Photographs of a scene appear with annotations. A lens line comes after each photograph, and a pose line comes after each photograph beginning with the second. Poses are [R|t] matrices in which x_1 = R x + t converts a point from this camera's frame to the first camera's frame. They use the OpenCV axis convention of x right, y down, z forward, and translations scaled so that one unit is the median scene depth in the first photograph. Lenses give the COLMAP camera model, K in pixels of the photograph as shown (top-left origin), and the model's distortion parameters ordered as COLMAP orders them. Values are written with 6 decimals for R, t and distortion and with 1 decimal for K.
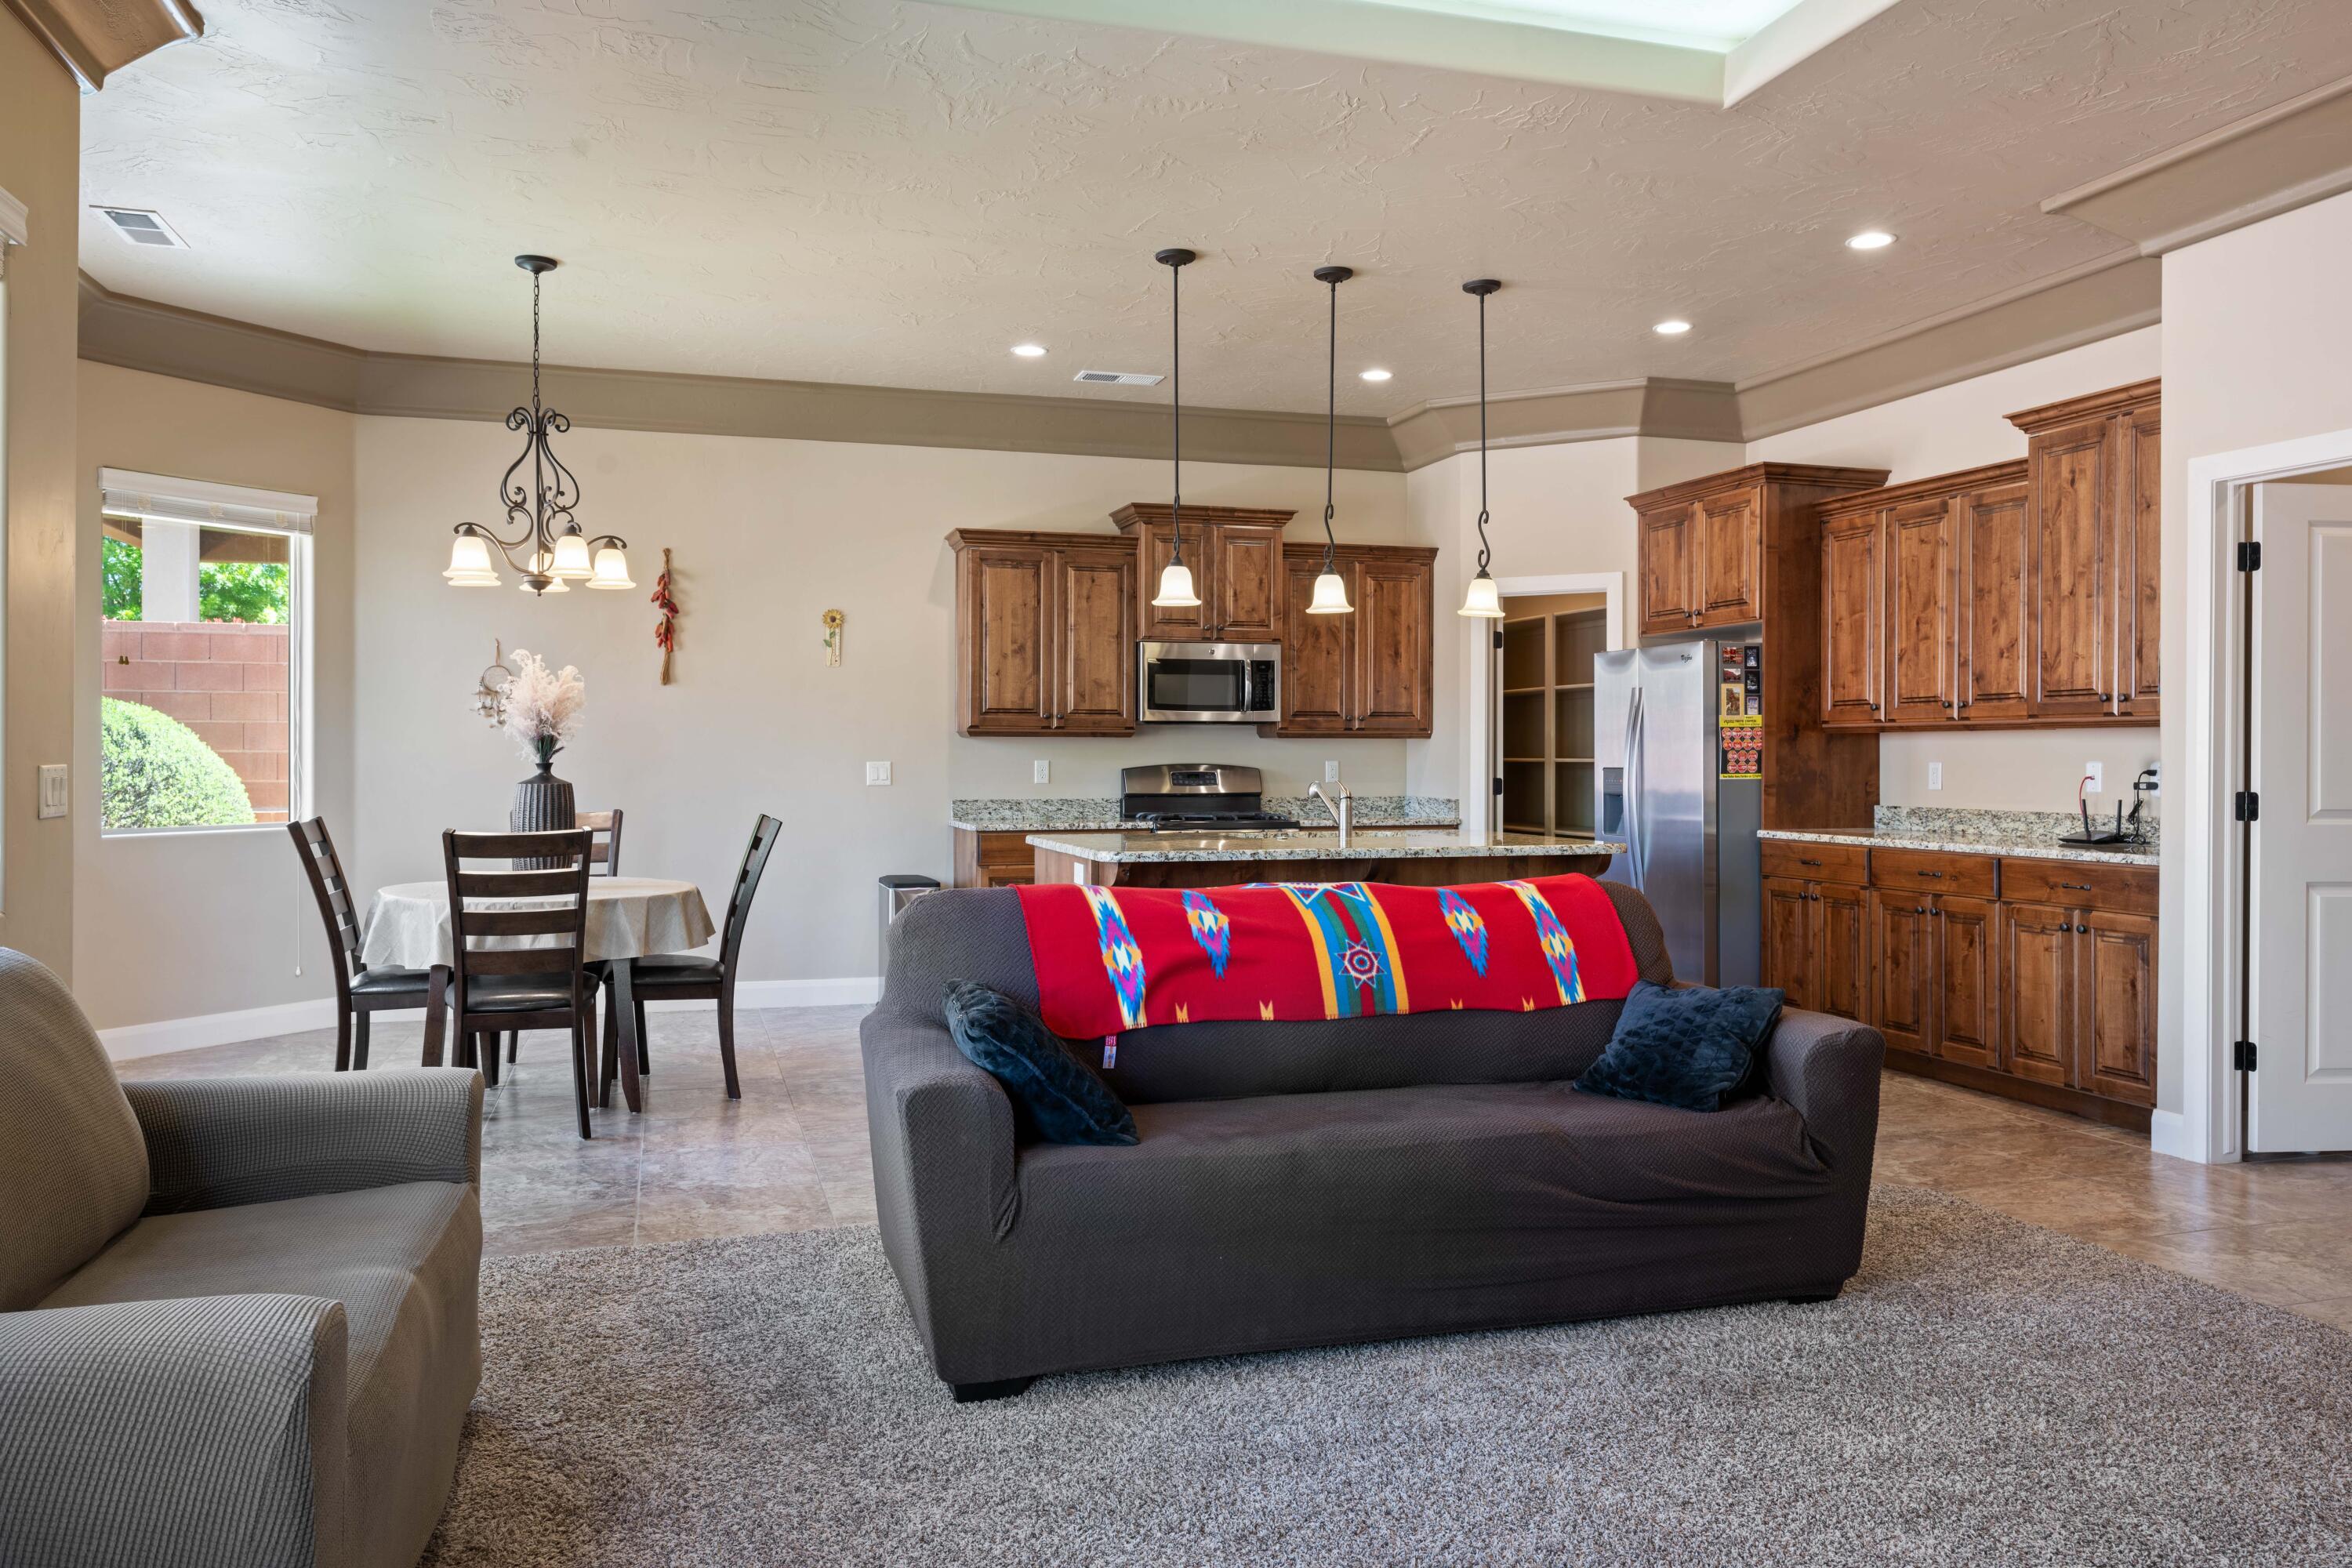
lens RADIAL K [[1635.0, 0, 1179.8], [0, 1635.0, 760.1], [0, 0, 1]] dist [-0.005006, 0.000250]
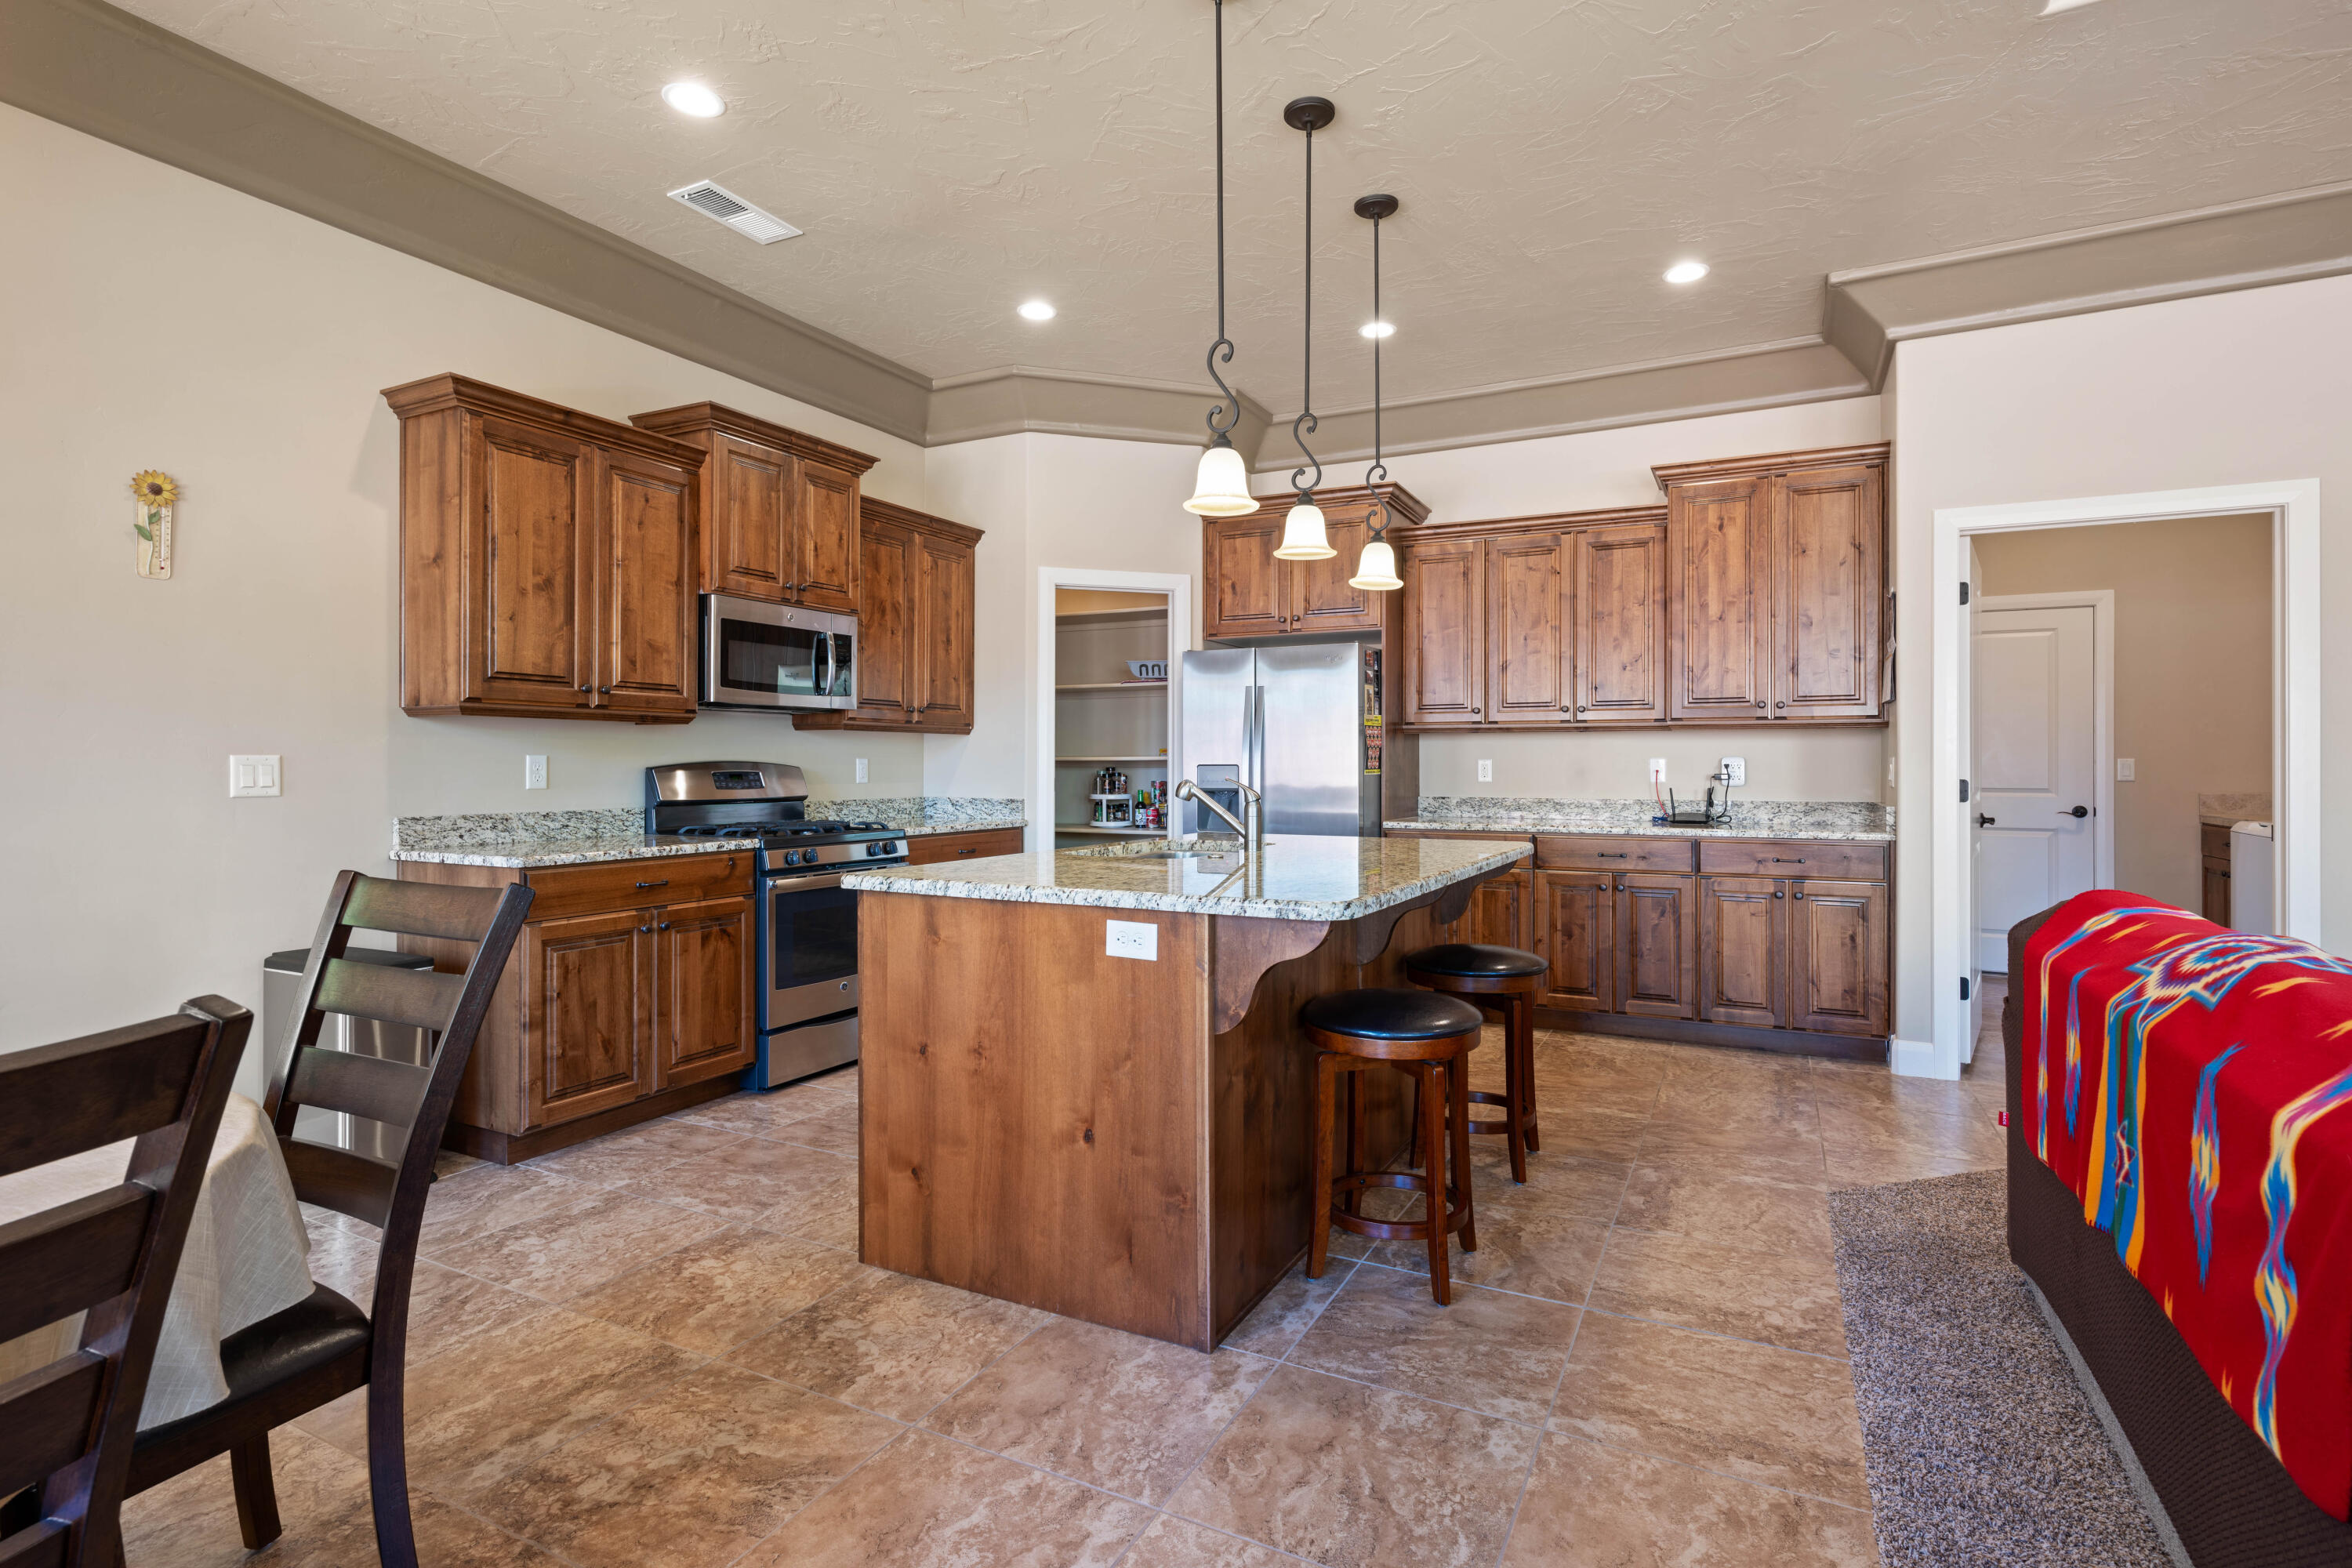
lens RADIAL K [[1139.9, 0, 1177.5], [0, 1139.9, 762.3], [0, 0, 1]] dist [-0.000436, 0.000467]
pose [[0.700056, 0.001934, 0.714085, -0.247613], [0.001229, 0.999992, -0.003912, 0.005603], [-0.714087, 0.003616, 0.700048, 0.501683]]
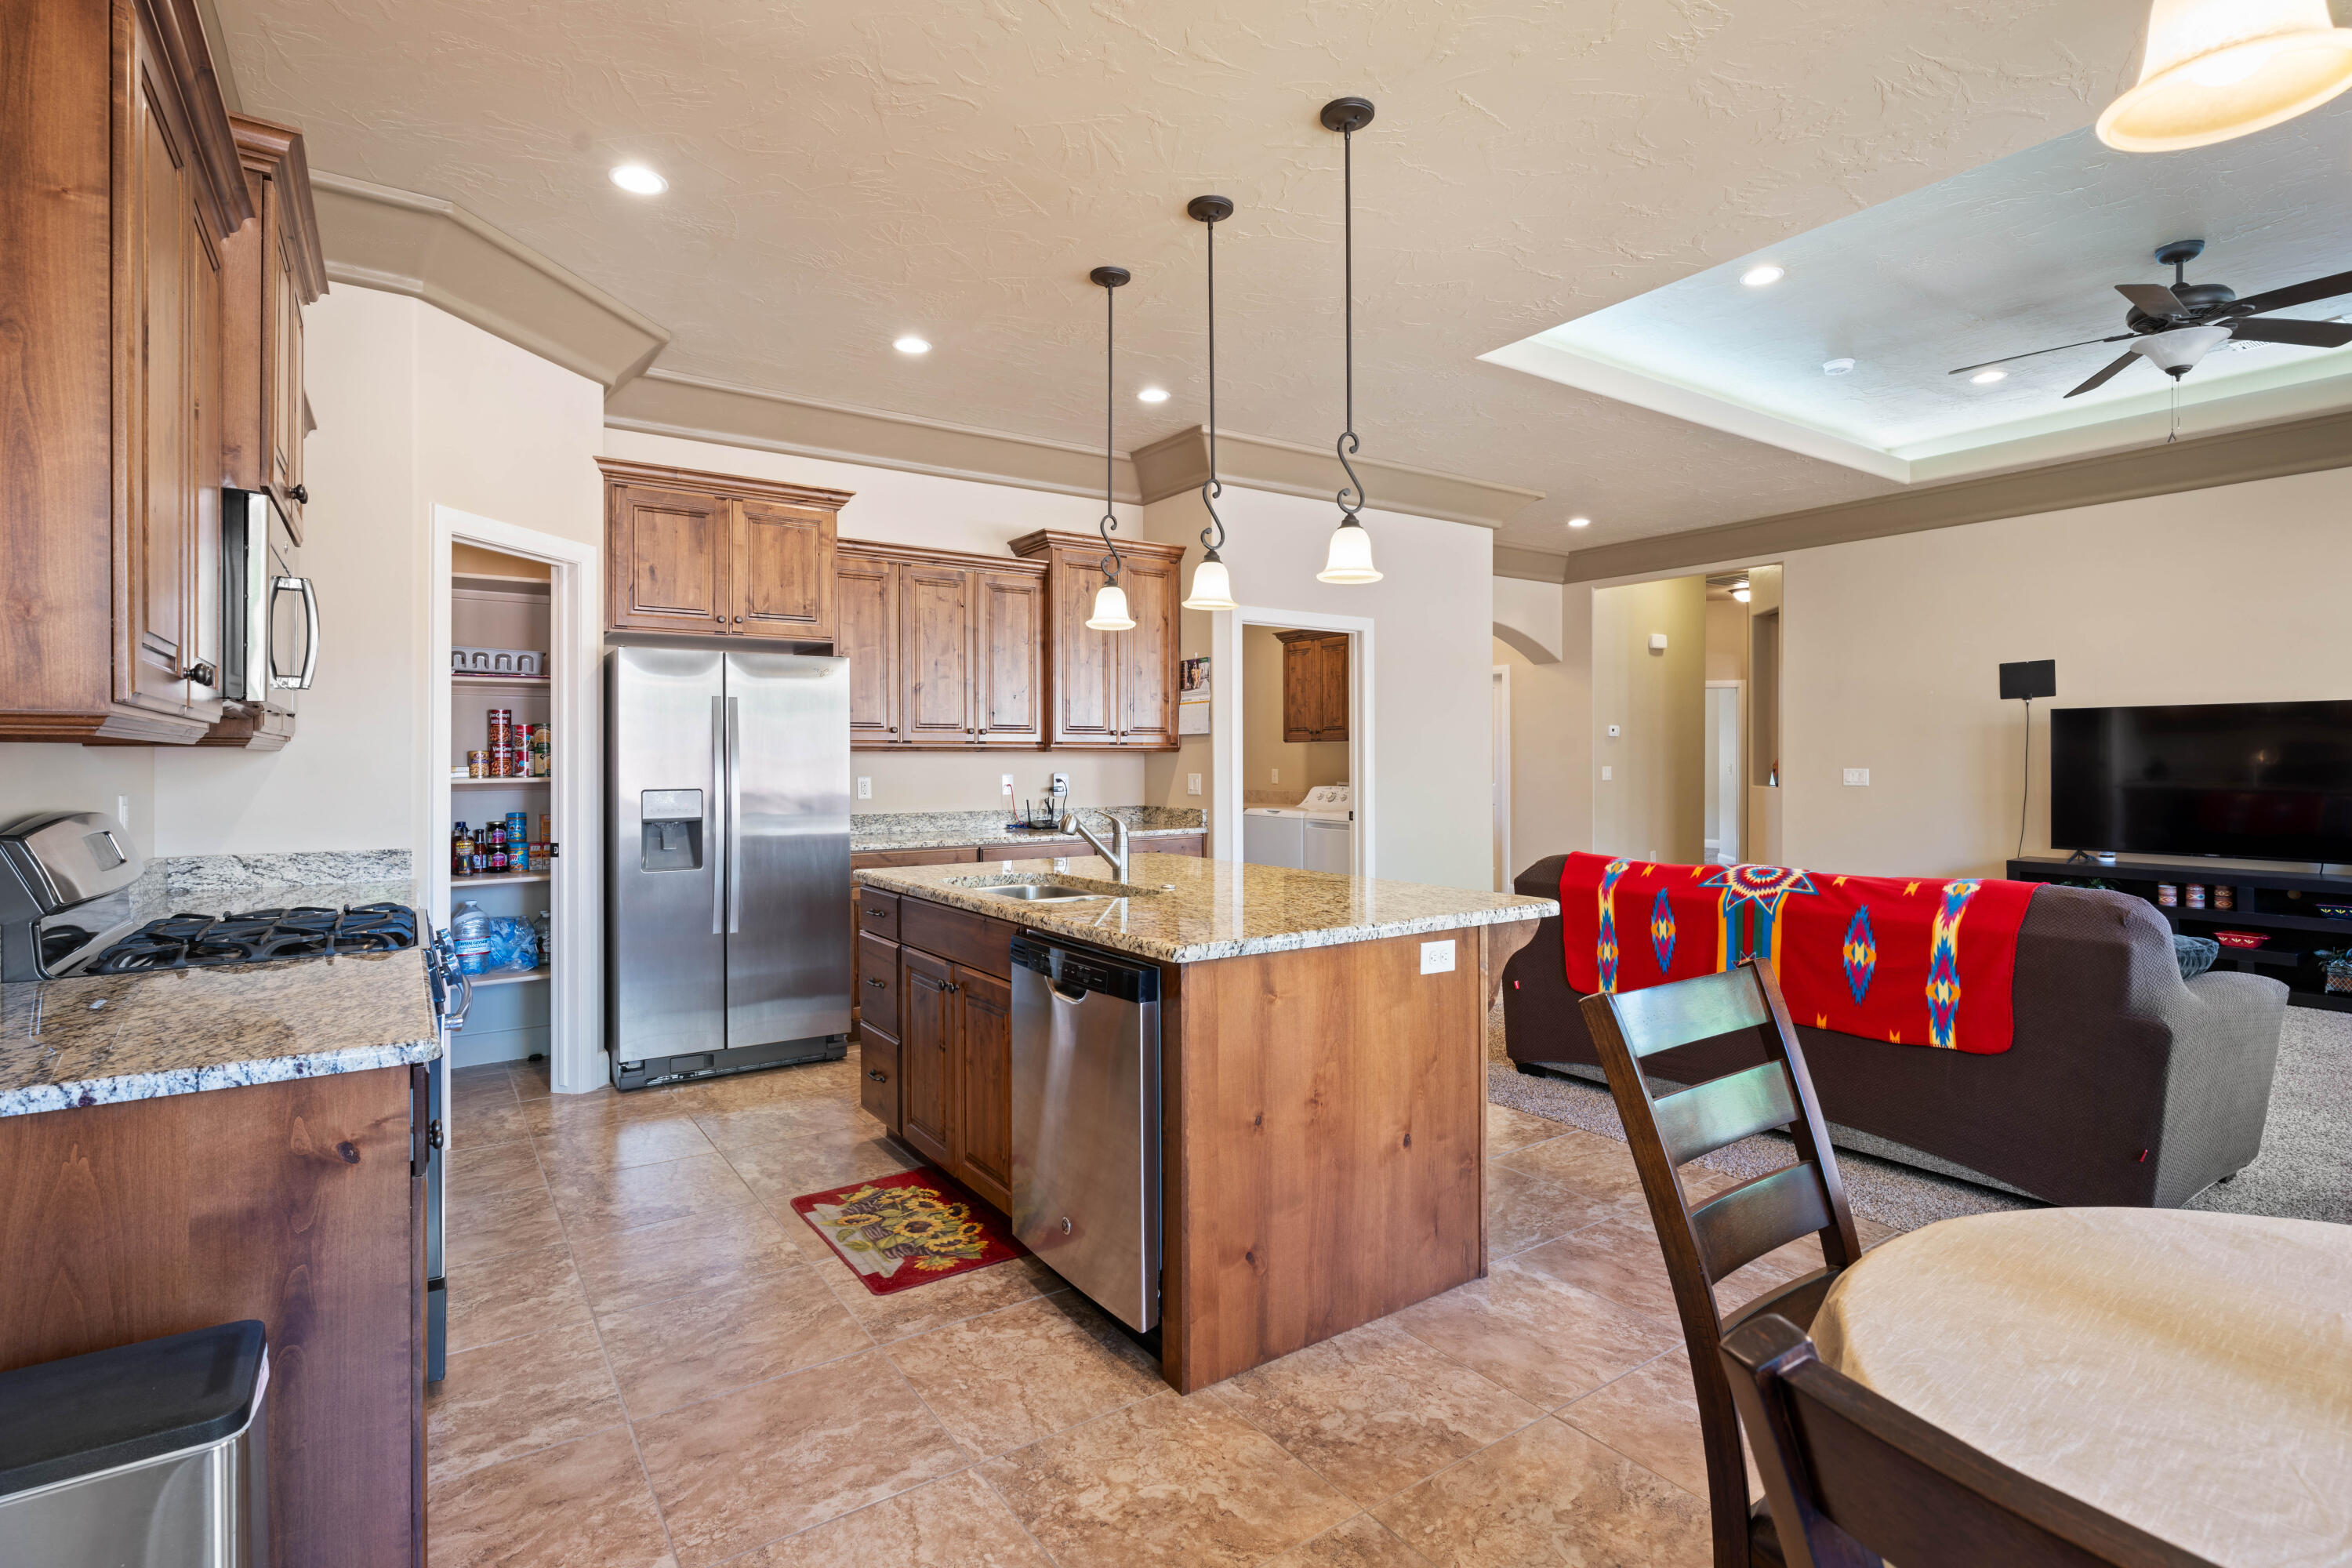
lens RADIAL K [[1130.8, 0, 1175.3], [0, 1130.8, 758.2], [0, 0, 1]] dist [-0.002156, 0.000335]
pose [[-0.299716, 0.000937, 0.954028, -0.345673], [0.005177, 0.999986, 0.000644, -0.009961], [-0.954014, 0.005132, -0.299717, 0.893015]]
